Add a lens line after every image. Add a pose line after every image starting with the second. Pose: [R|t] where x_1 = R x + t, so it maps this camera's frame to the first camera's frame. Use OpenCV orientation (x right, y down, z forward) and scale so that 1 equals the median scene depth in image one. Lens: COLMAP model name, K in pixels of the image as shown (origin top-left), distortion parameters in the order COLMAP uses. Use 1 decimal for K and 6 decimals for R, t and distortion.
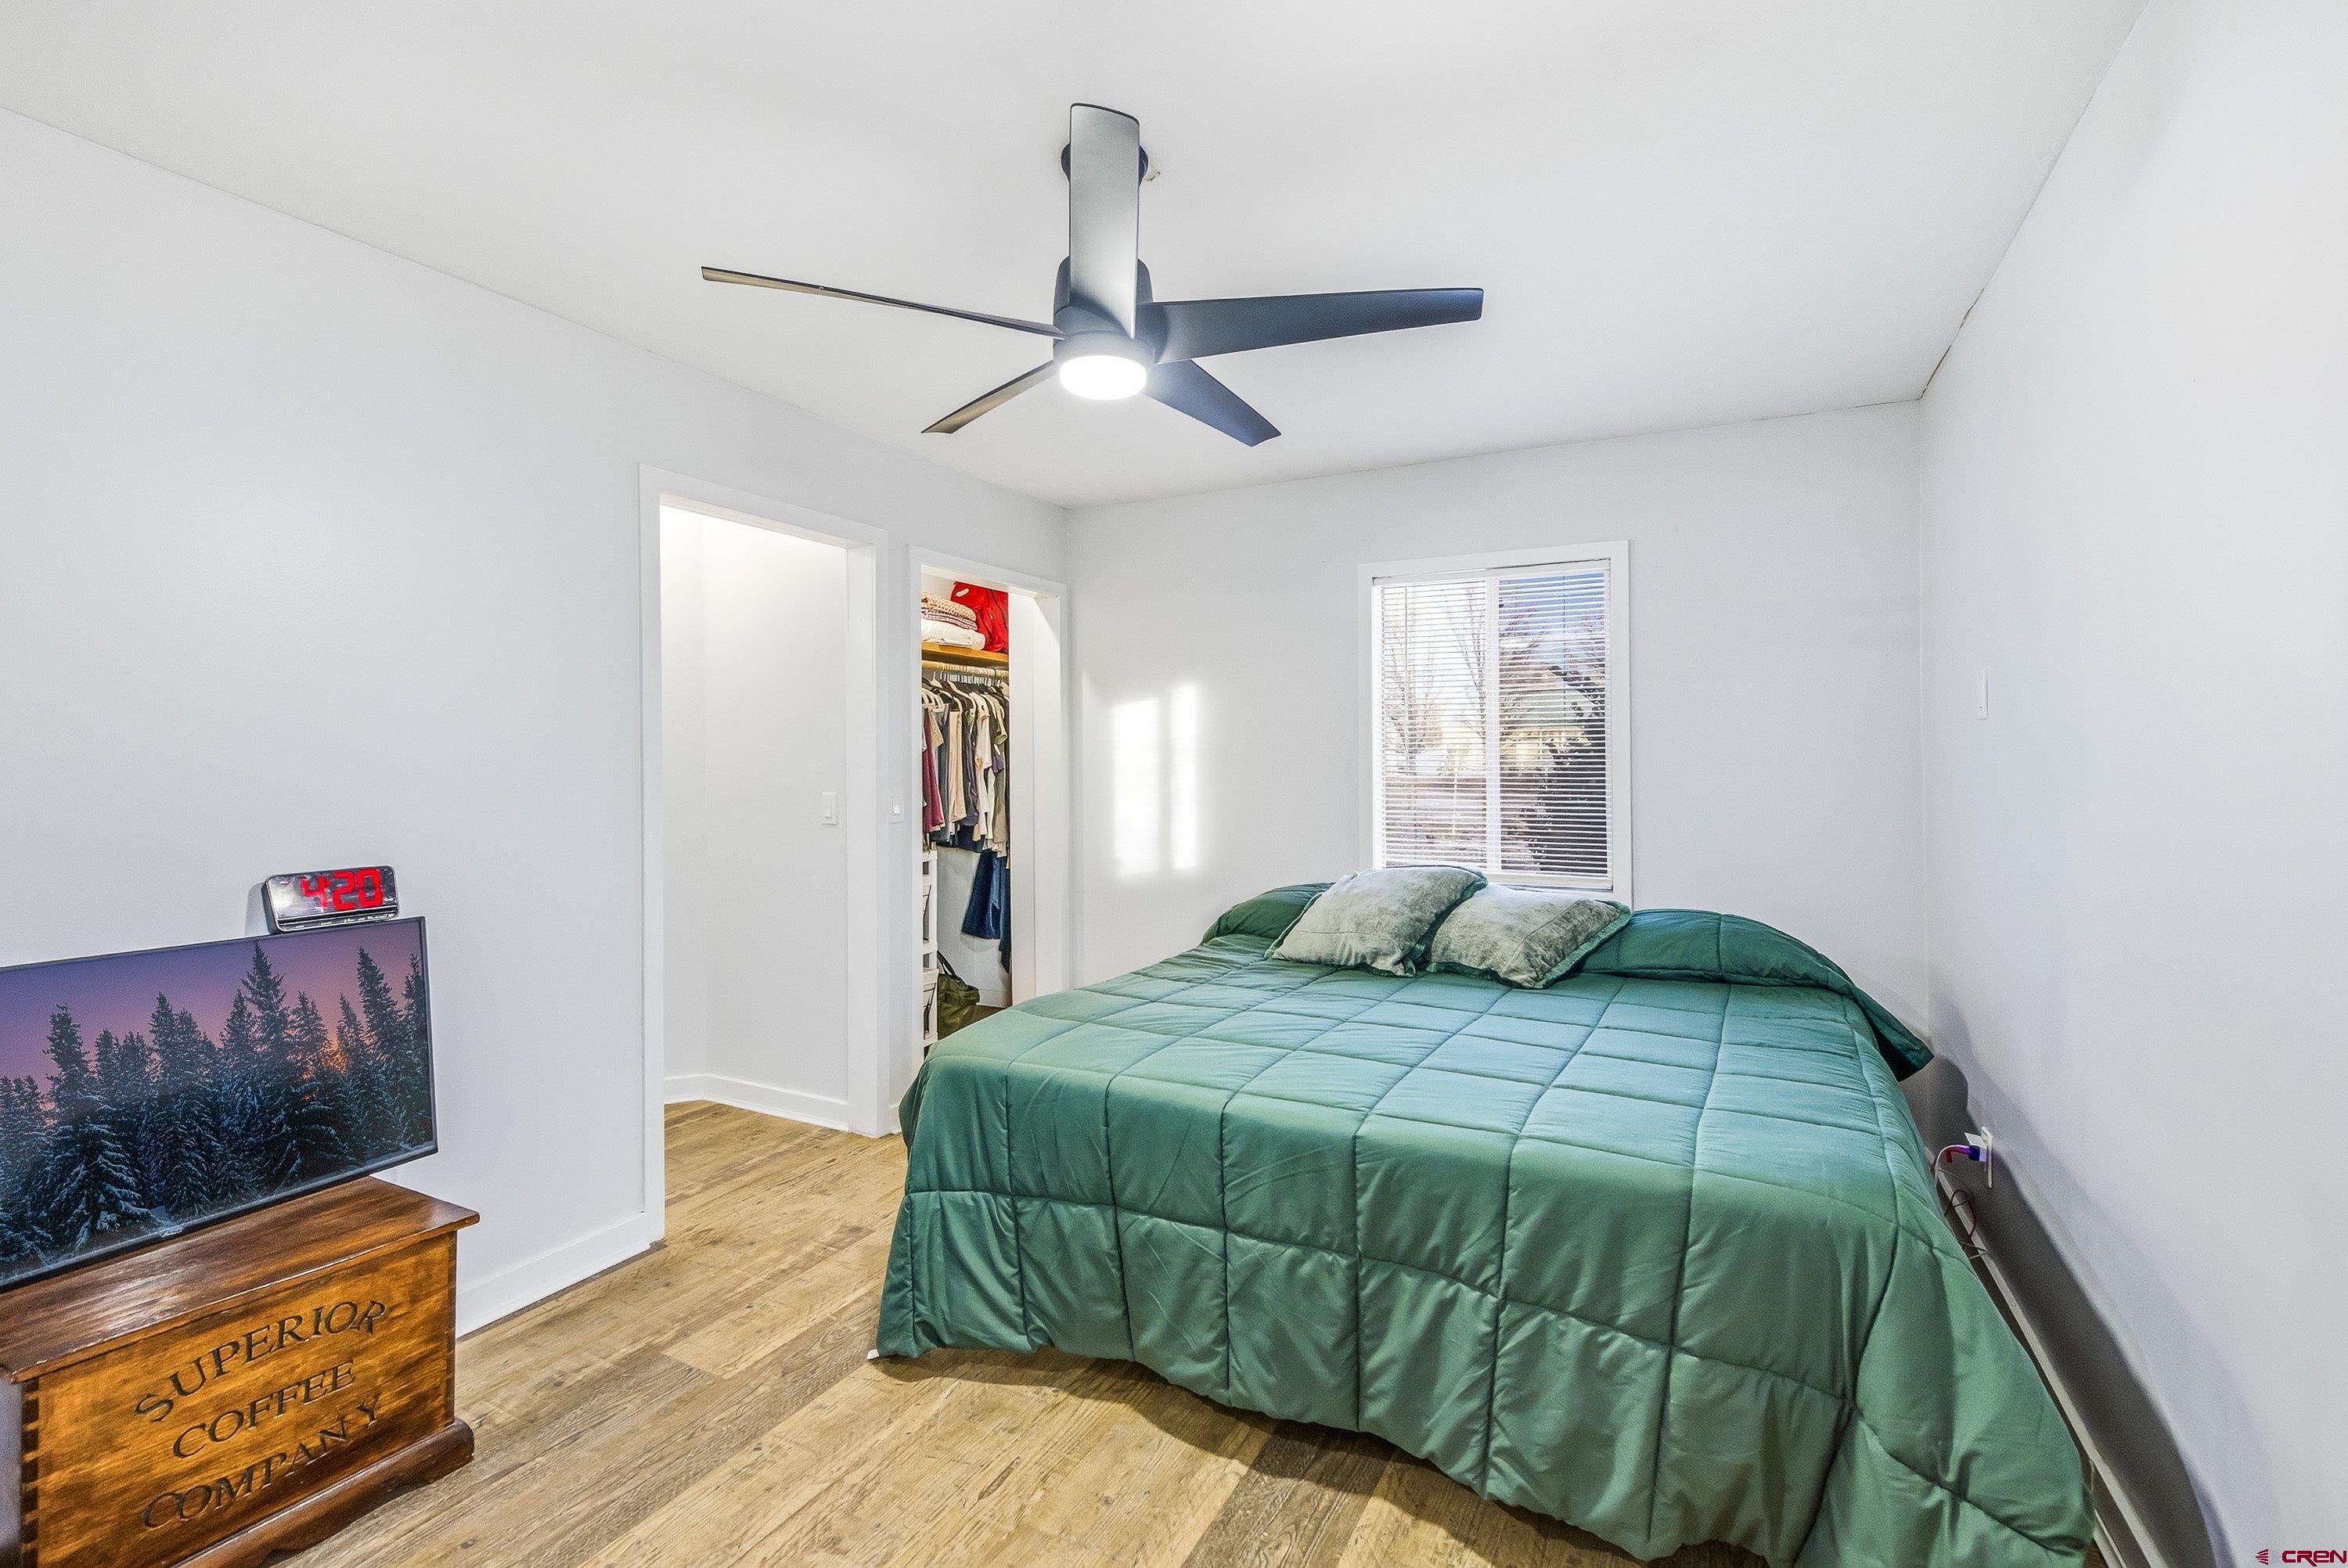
lens RADIAL K [[1024.9, 0, 1174.0], [0, 1024.9, 784.0], [0, 0, 1]] dist [0.001020, 0.000025]
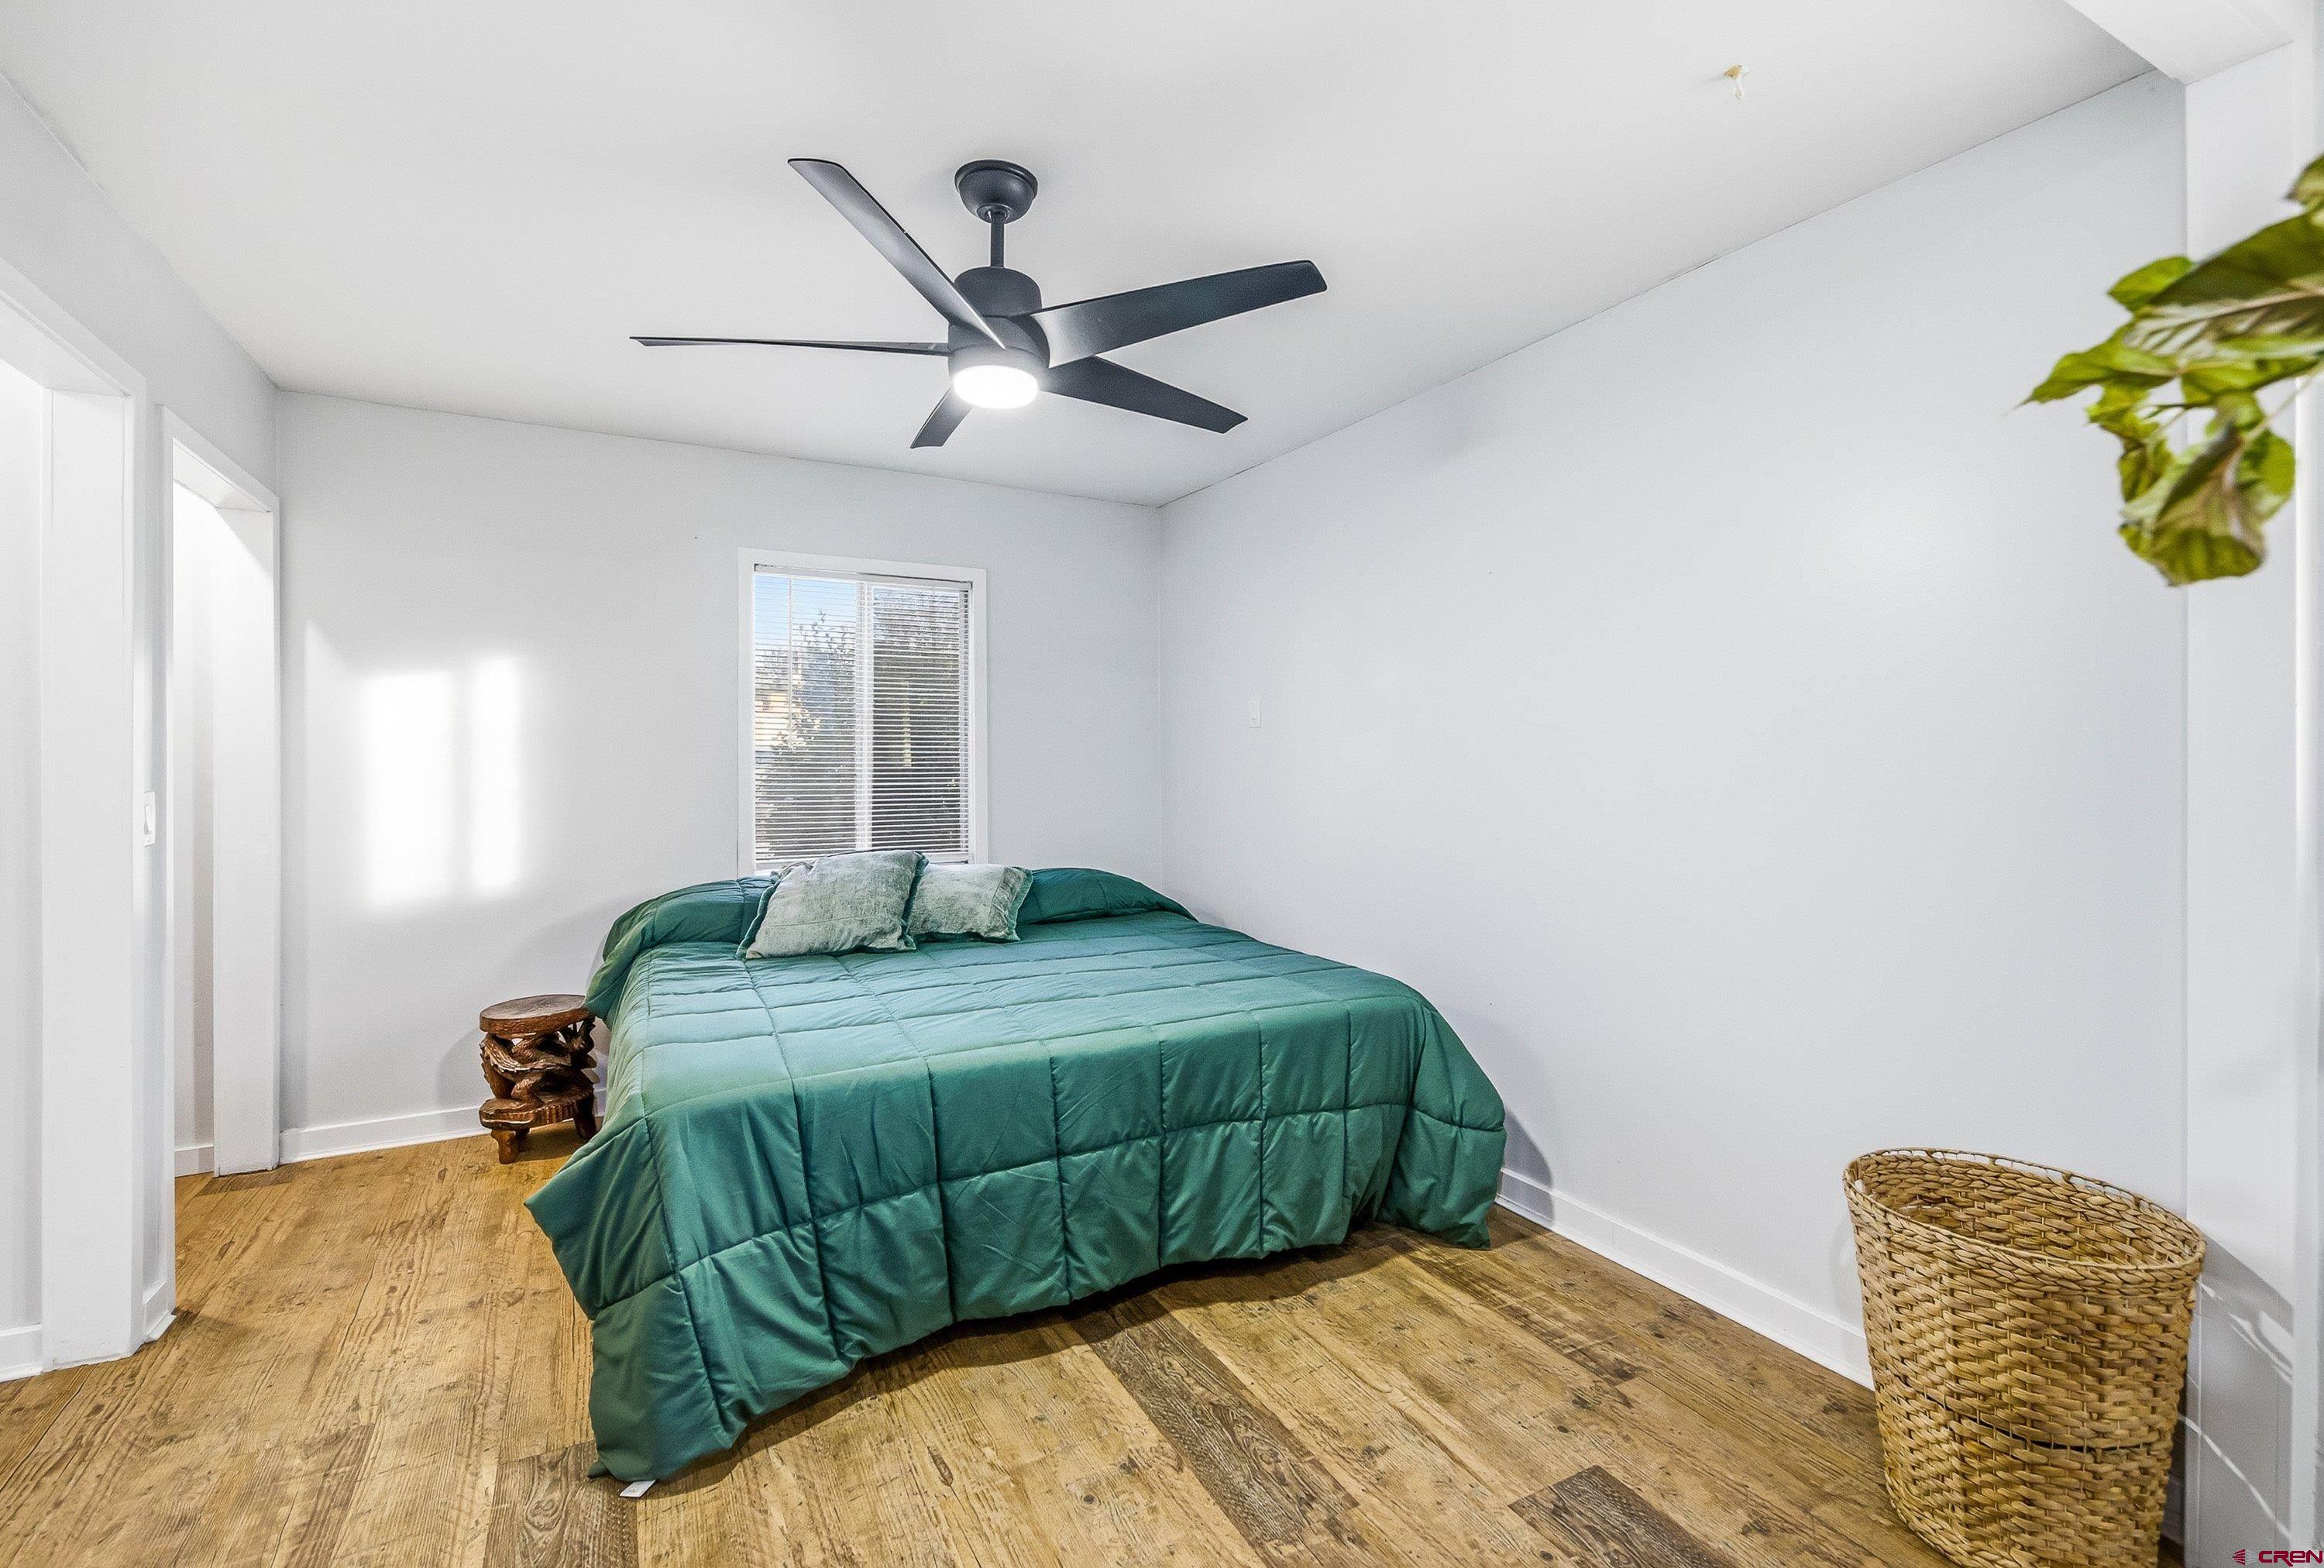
lens RADIAL K [[1052.9, 0, 1162.0], [0, 1052.9, 784.0], [0, 0, 1]] dist [0.002516, 0.000653]
pose [[0.564831, -0.019503, 0.824976, -0.876343], [0.013224, 0.999806, 0.014582, -0.002207], [-0.825100, 0.002673, 0.564980, 0.233414]]
